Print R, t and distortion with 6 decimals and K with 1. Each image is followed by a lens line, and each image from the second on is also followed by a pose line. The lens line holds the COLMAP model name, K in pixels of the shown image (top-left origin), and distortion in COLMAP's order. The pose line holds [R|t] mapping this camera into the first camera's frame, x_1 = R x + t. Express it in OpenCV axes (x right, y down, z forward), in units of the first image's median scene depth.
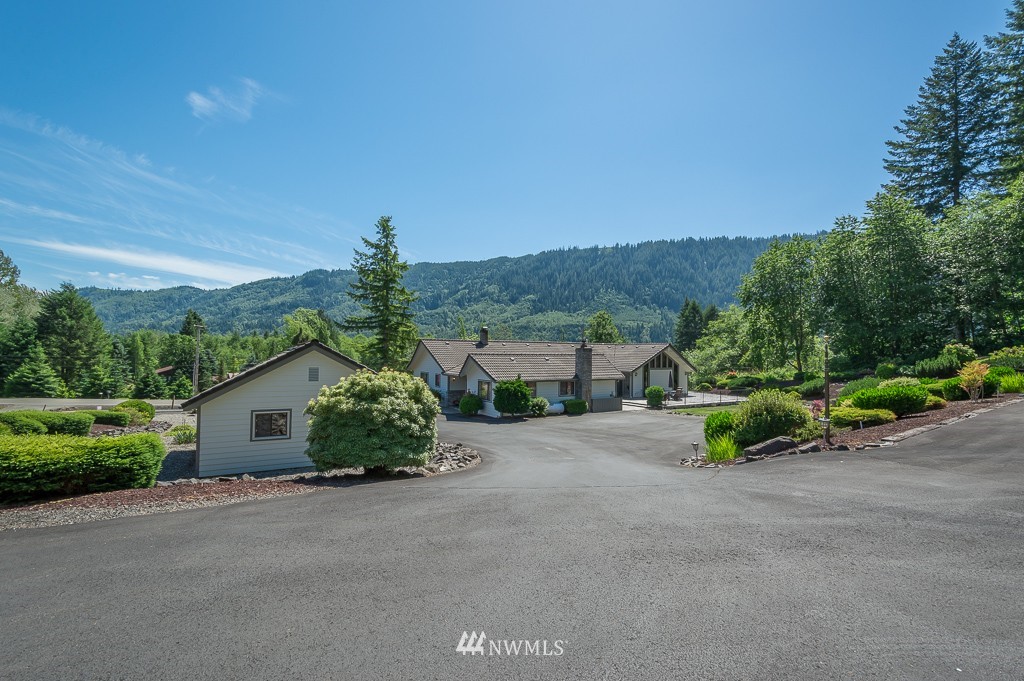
lens RADIAL K [[460.2, 0, 480.3], [0, 460.2, 343.6], [0, 0, 1]] dist [0.000717, 0.000492]
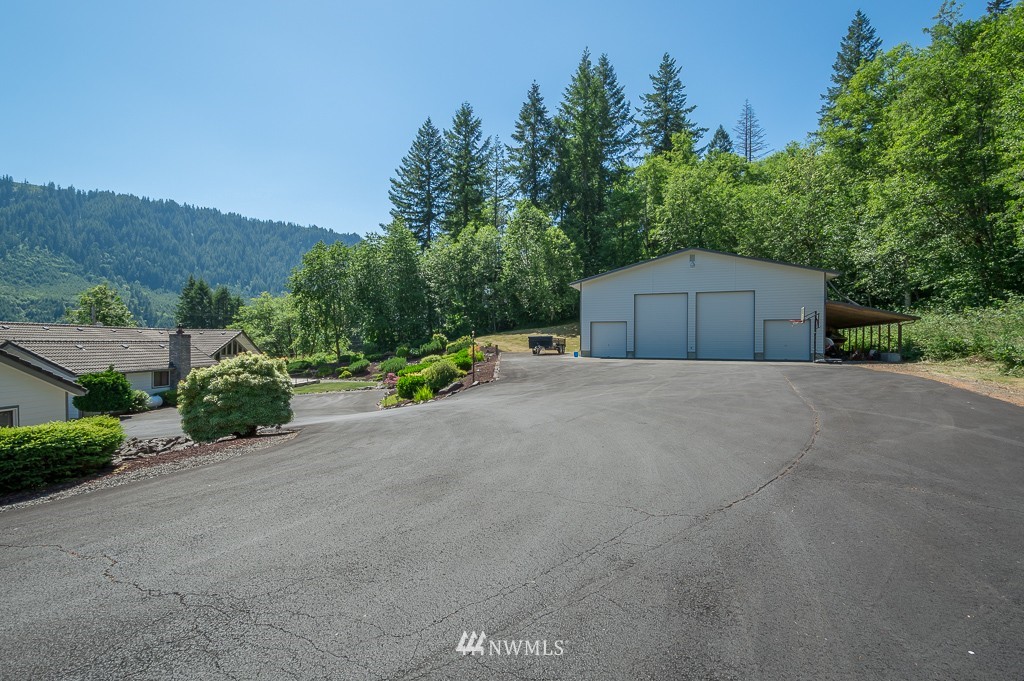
lens RADIAL K [[476.3, 0, 515.1], [0, 476.3, 352.6], [0, 0, 1]] dist [0.000289, 0.000341]
pose [[0.524438, -0.023172, 0.851133, -0.113655], [-0.017666, 0.999118, 0.038087, -0.000875], [-0.851265, -0.035010, 0.523566, -0.034119]]
